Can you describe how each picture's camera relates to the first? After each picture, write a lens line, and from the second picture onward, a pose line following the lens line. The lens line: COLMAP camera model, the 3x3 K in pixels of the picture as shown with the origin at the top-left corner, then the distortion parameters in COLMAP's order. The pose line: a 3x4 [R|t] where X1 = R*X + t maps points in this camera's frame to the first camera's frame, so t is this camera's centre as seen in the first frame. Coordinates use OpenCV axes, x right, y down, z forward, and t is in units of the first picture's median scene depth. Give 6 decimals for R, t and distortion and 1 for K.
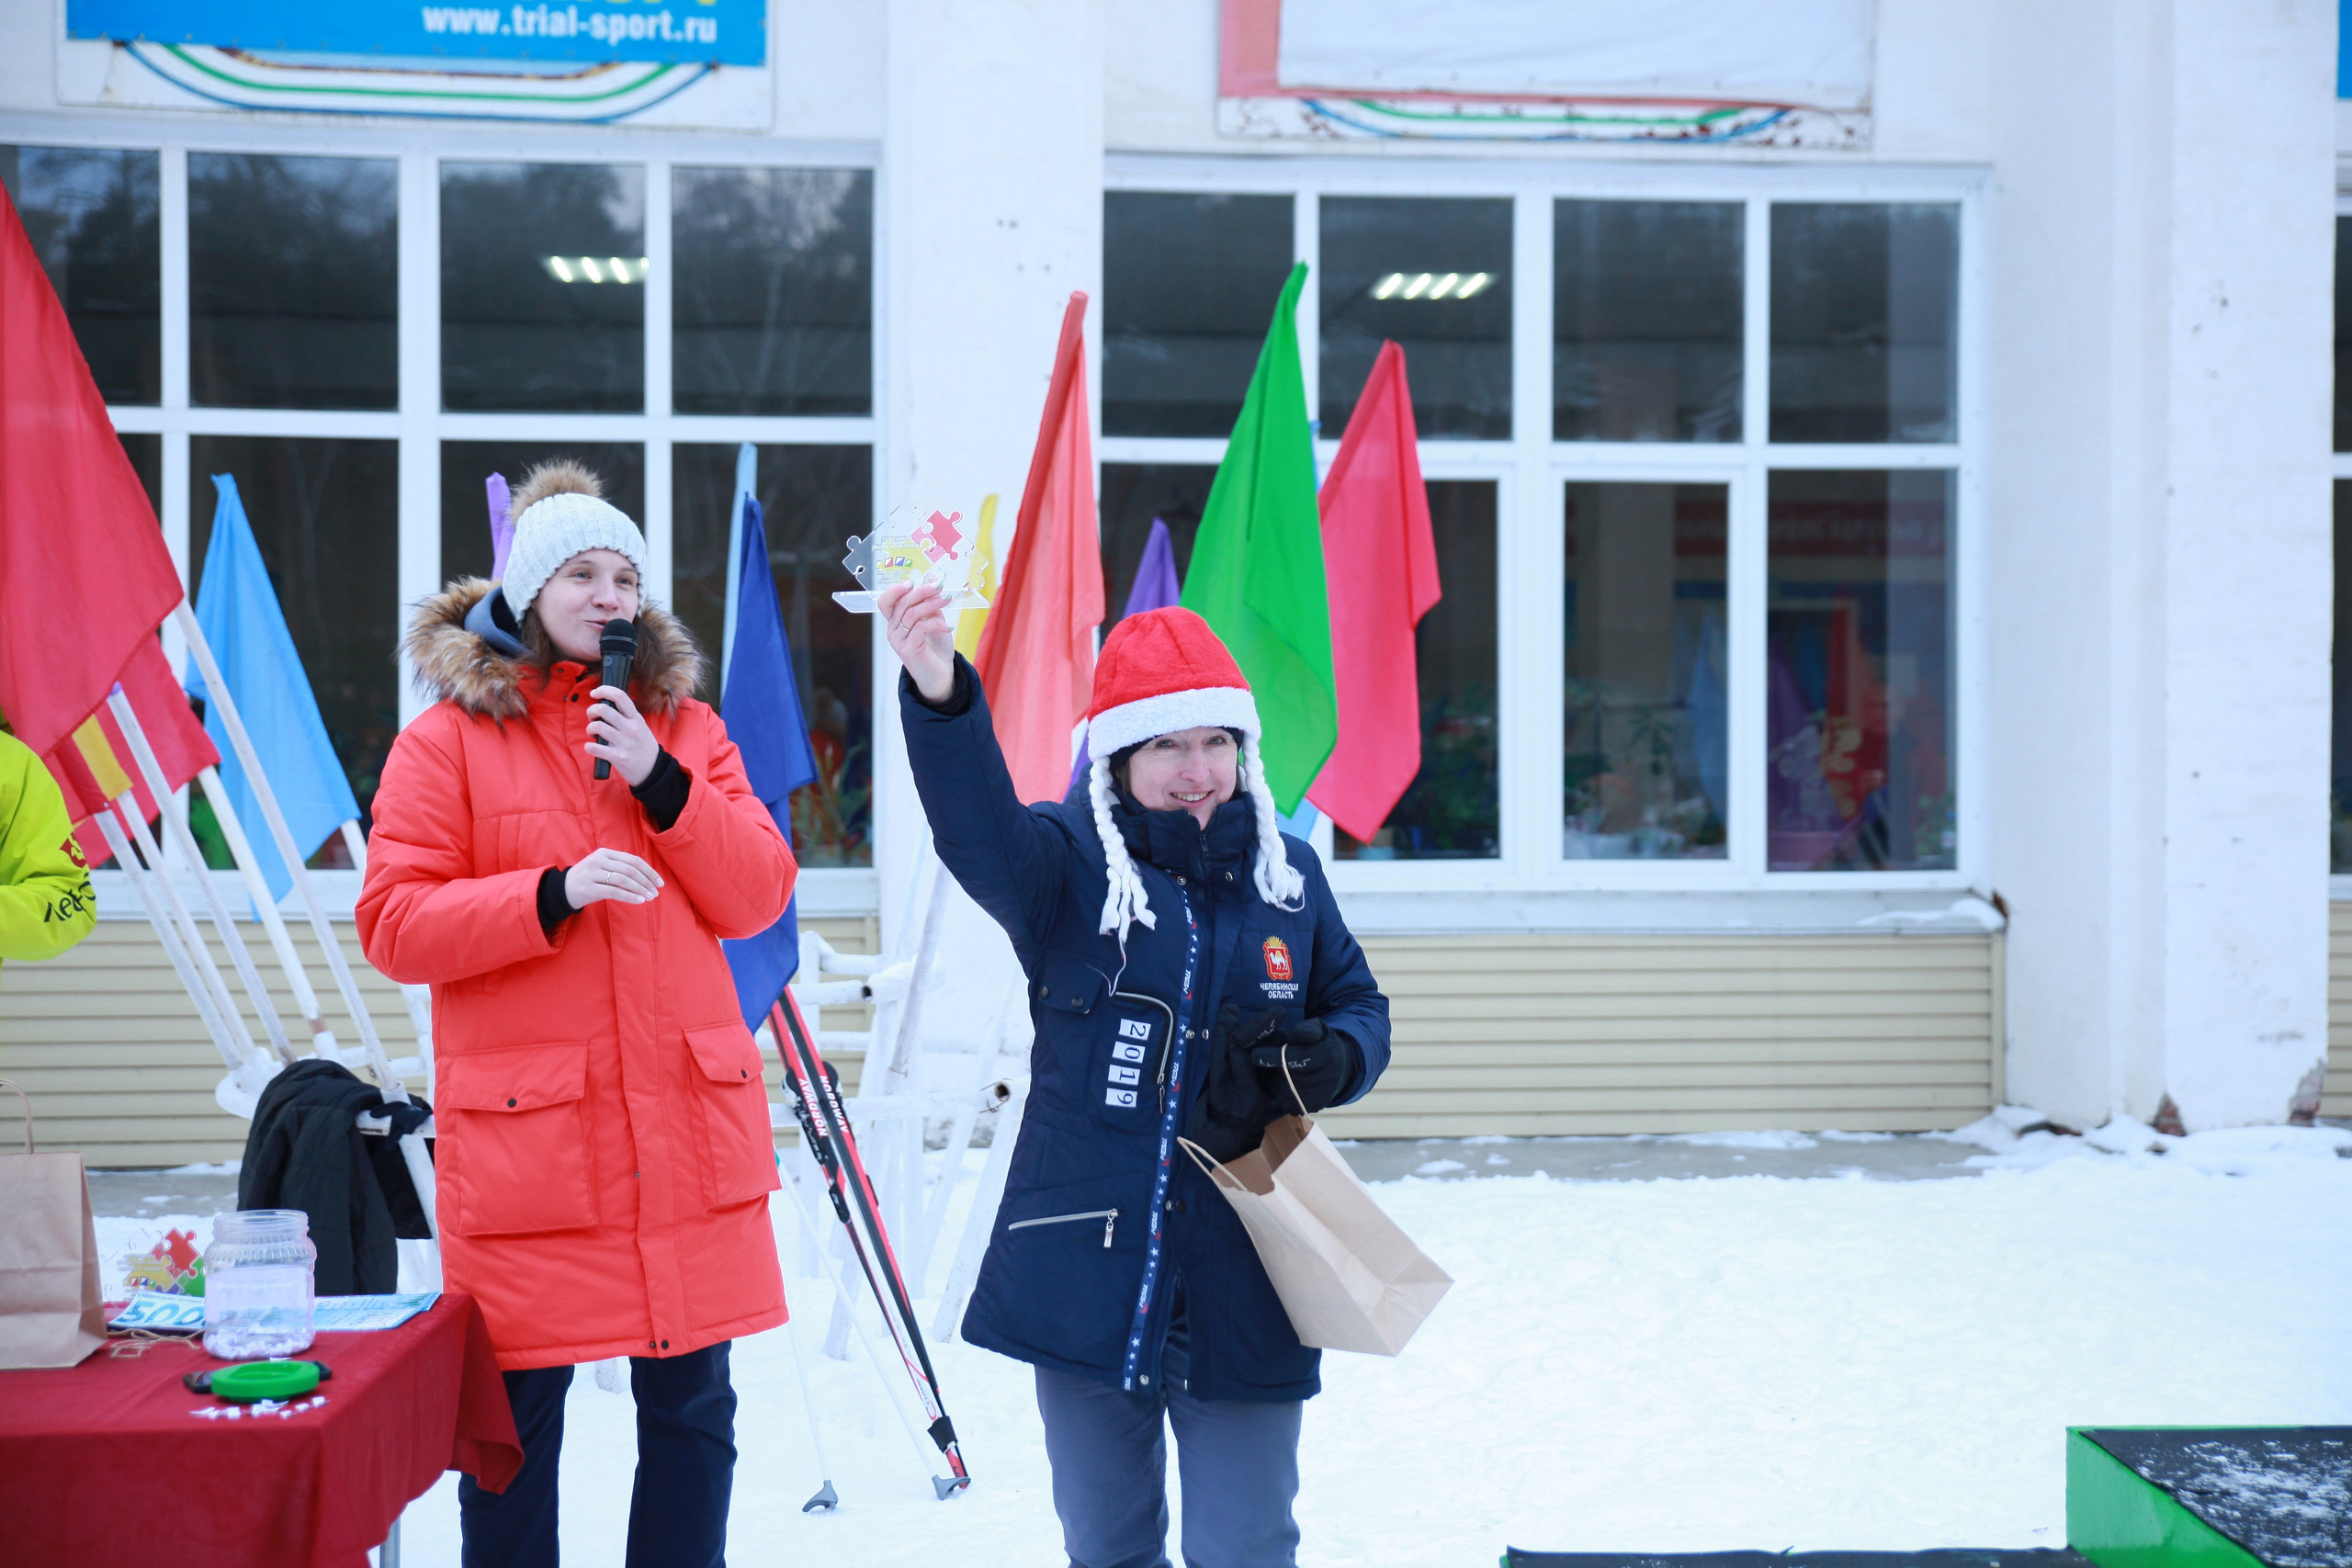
lens RADIAL K [[3012.5, 0, 1191.7], [0, 3012.5, 742.6], [0, 0, 1]] dist [0.080299, 0.000000]
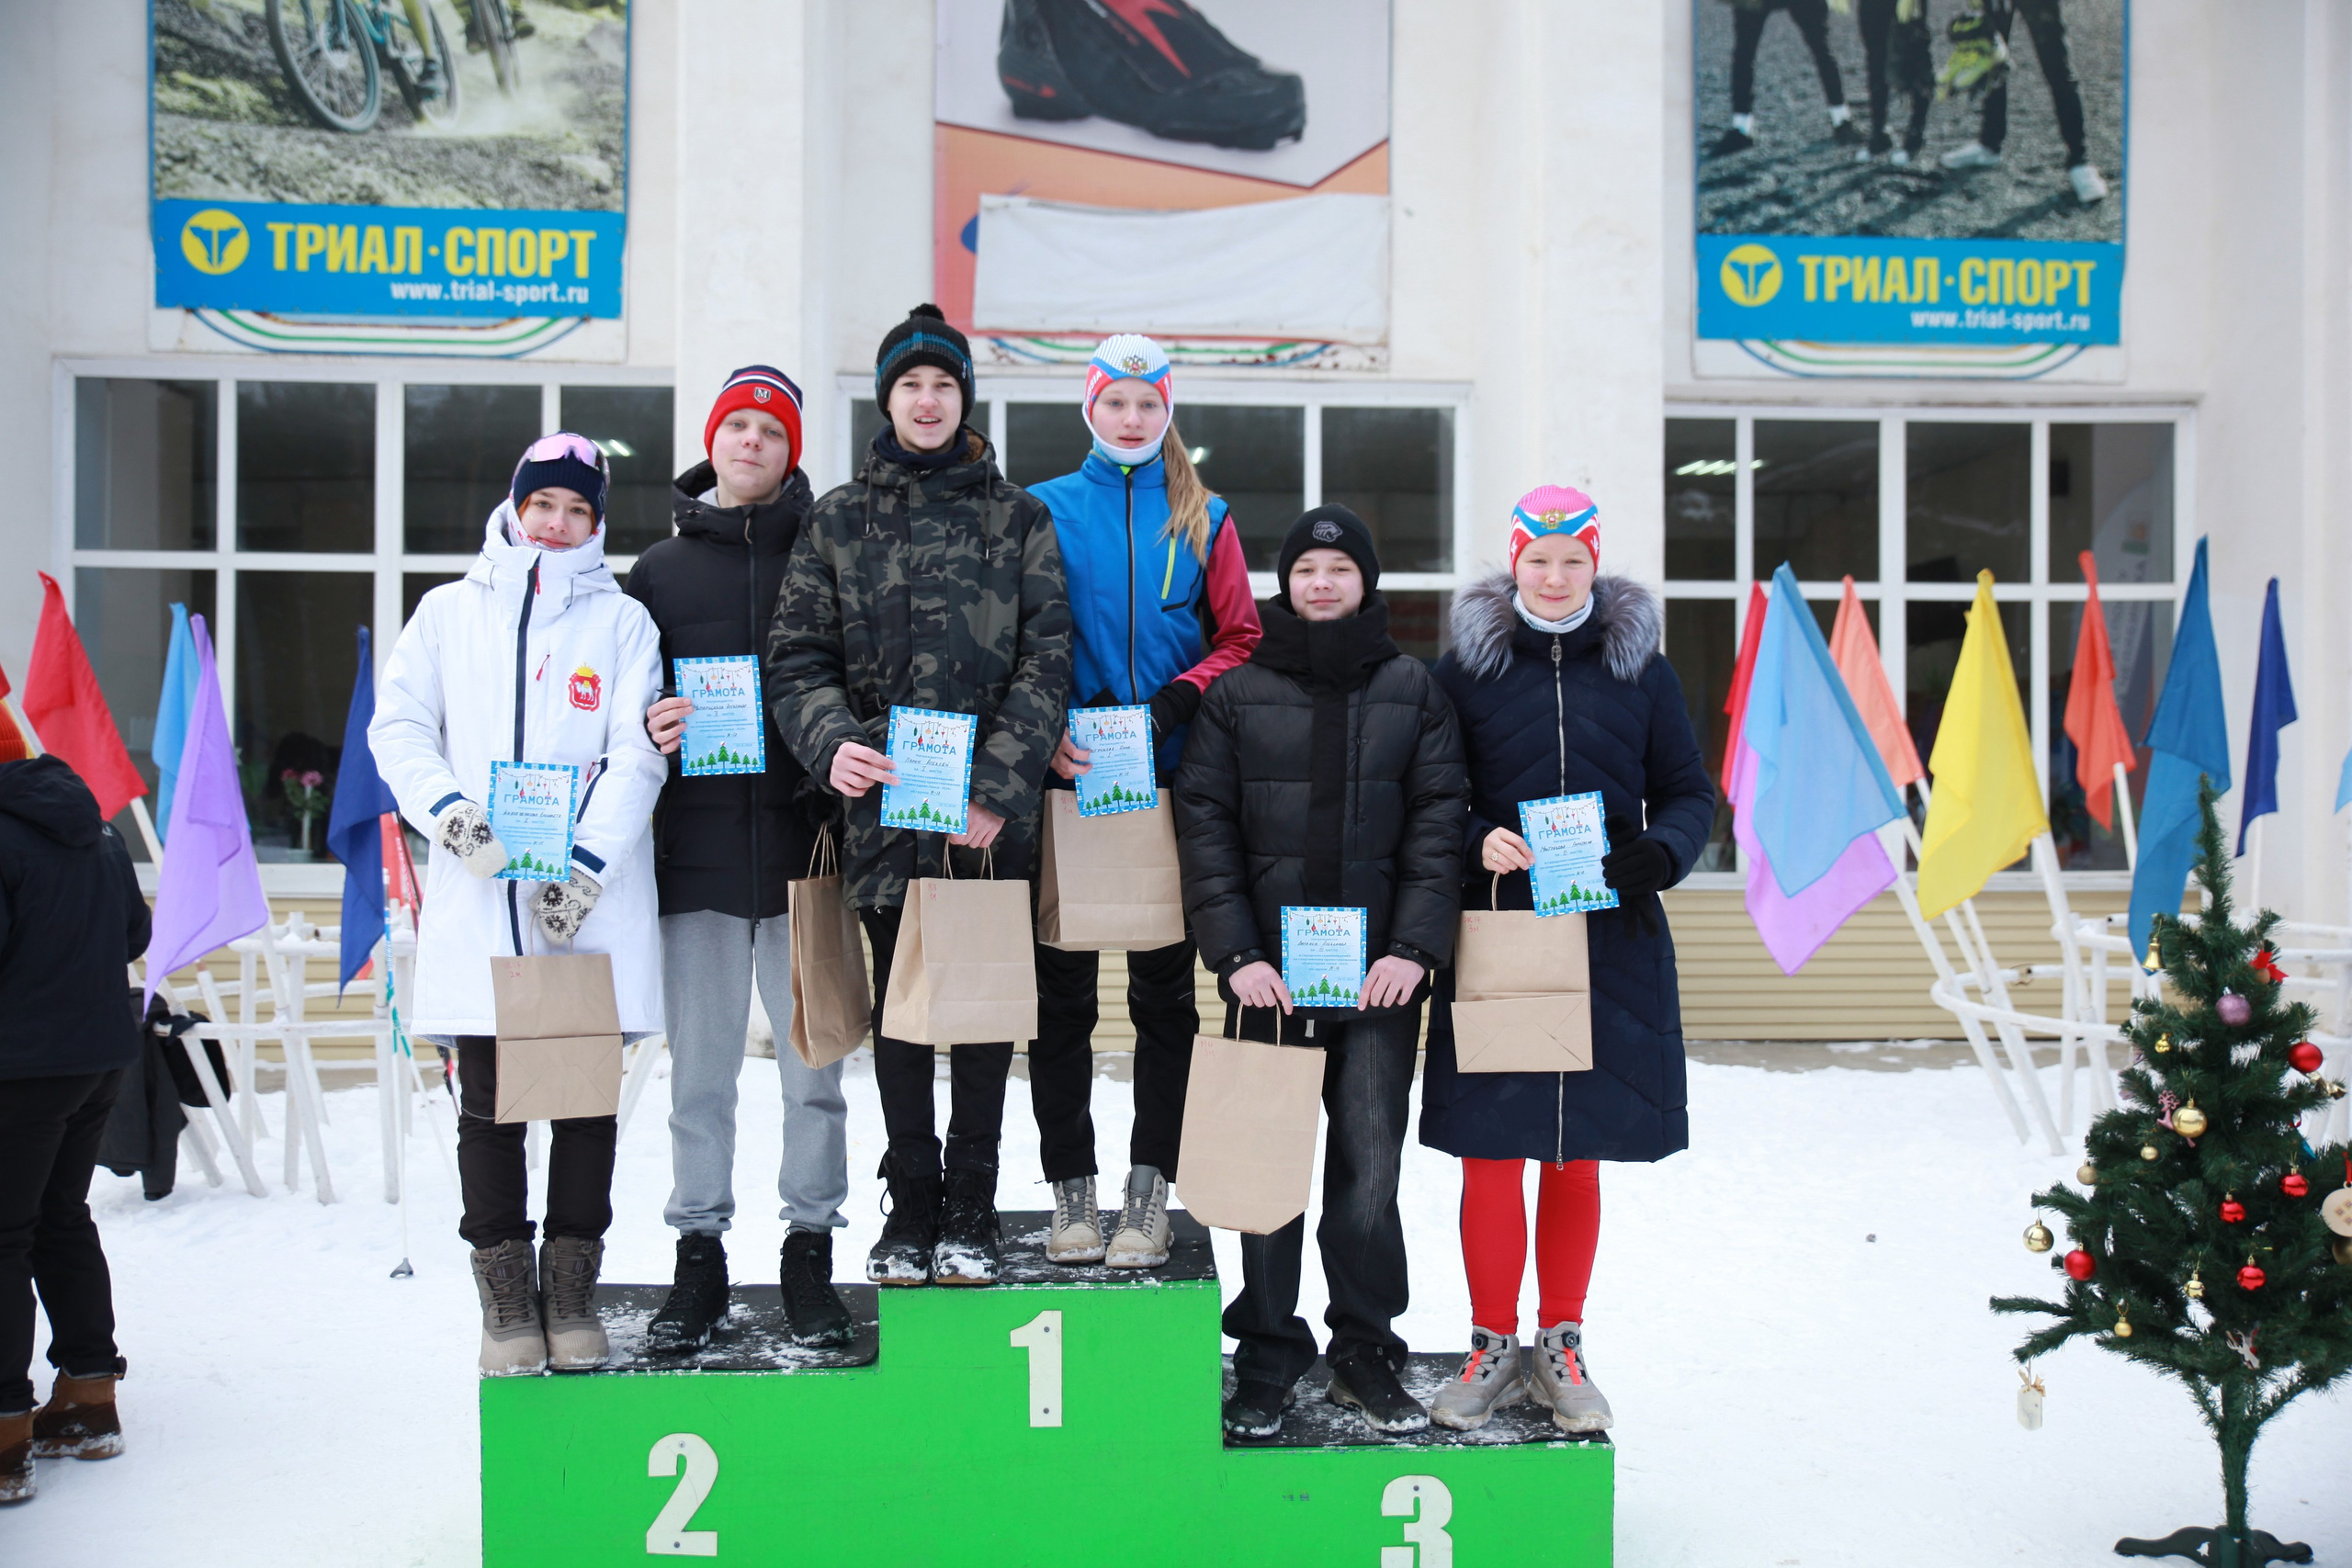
lens RADIAL K [[2223.5, 0, 1184.8], [0, 2223.5, 760.1], [0, 0, 1]] dist [-0.010553, 0.000000]
pose [[0.999406, 0.002688, -0.034346, 0.167878], [-0.002833, 0.999987, -0.004160, -0.004971], [0.034334, 0.004255, 0.999401, -0.066677]]
